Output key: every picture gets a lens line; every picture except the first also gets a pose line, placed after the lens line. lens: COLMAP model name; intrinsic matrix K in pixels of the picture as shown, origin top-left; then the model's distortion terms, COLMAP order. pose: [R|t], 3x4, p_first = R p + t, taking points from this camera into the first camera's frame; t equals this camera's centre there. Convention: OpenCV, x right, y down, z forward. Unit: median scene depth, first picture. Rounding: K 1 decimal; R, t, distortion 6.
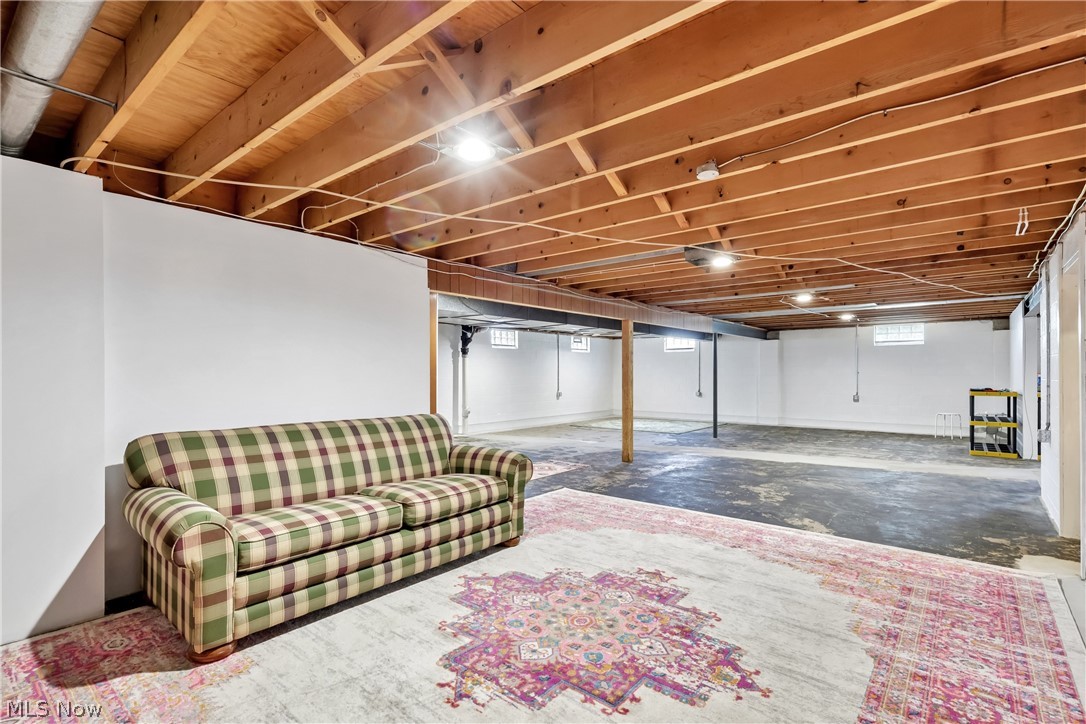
lens RADIAL K [[511.5, 0, 537.8], [0, 511.5, 368.3], [0, 0, 1]] dist [-0.009592, 0.000511]
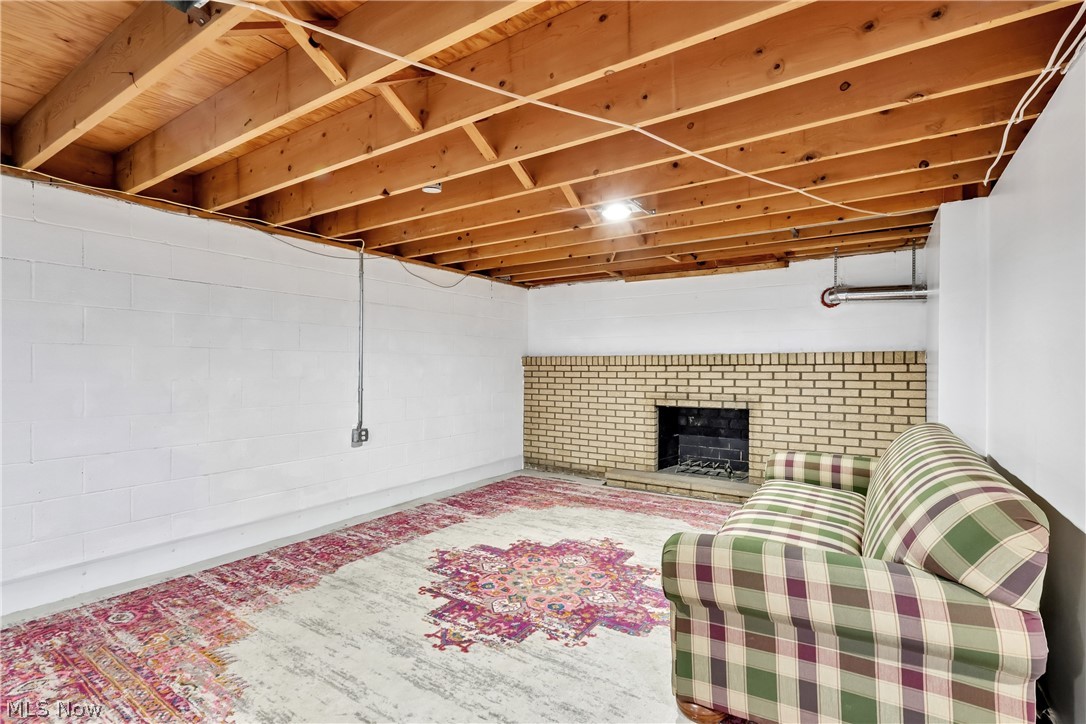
lens RADIAL K [[506.7, 0, 543.0], [0, 506.7, 362.0], [0, 0, 1]] dist [-0.011985, 0.000022]
pose [[-0.993405, 0.001707, -0.114645, 0.221056], [0.003790, 0.999832, -0.017951, 0.019823], [0.114596, -0.018267, -0.993244, 2.168182]]
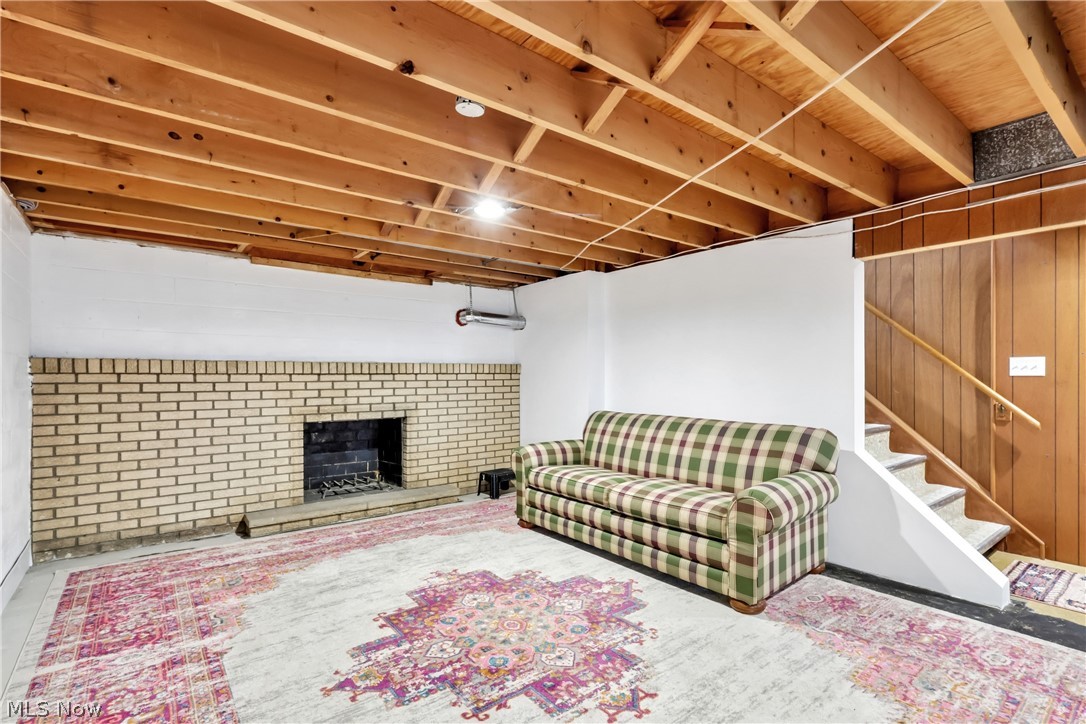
lens RADIAL K [[511.5, 0, 537.8], [0, 511.5, 368.3], [0, 0, 1]] dist [-0.009592, 0.000511]
pose [[-0.214316, -0.012013, -0.976690, 1.057805], [0.010866, 0.999833, -0.014682, 0.012775], [0.976704, -0.013759, -0.214150, 1.278904]]
